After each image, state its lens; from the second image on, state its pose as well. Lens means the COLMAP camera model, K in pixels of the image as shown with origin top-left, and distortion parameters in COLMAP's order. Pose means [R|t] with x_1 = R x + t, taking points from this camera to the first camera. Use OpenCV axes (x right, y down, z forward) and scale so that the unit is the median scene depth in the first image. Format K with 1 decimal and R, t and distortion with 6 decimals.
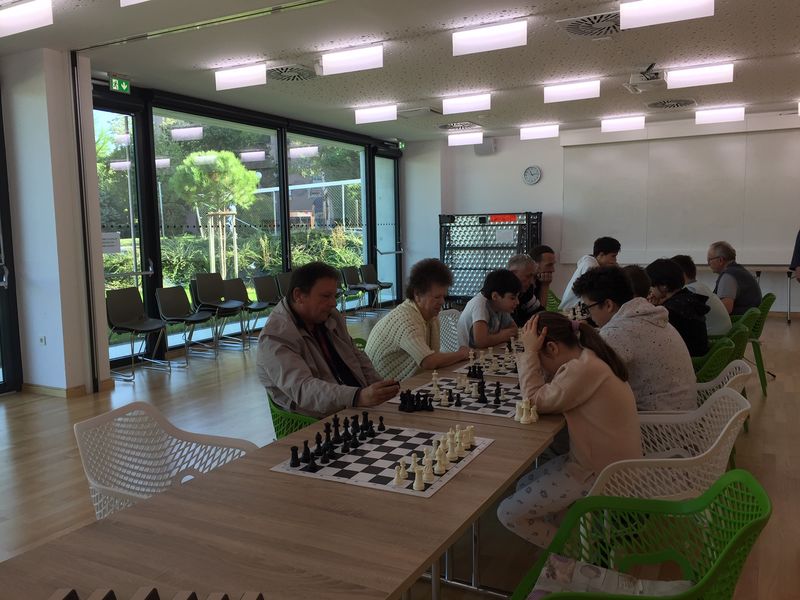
lens RADIAL K [[668.9, 0, 399.0], [0, 668.9, 299.7], [0, 0, 1]] dist [0.048708, -0.034106]
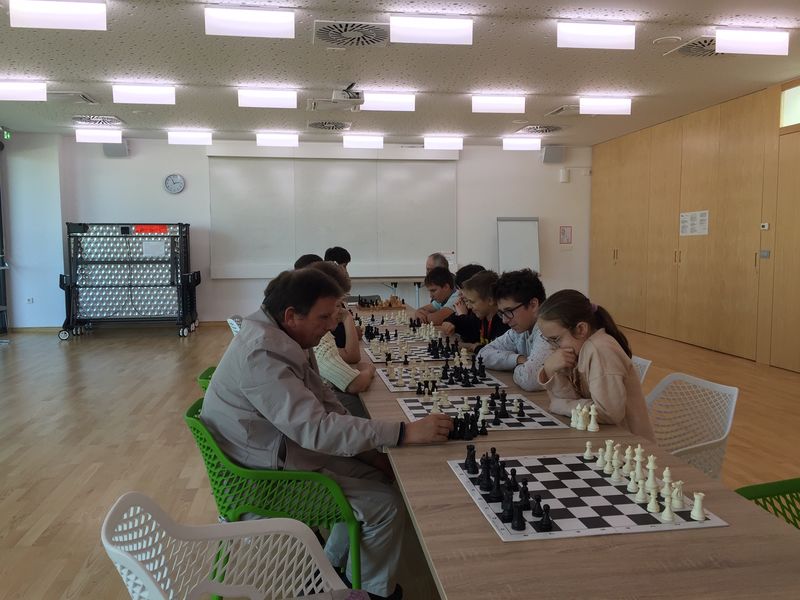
lens RADIAL K [[668.9, 0, 400.0], [0, 668.9, 301.6], [0, 0, 1]] dist [0.048708, -0.034106]
pose [[0.807138, -0.034904, 0.589331, -0.111078], [0.049161, 0.998757, -0.008178, -0.000160], [-0.588313, 0.035573, 0.807851, 0.076501]]
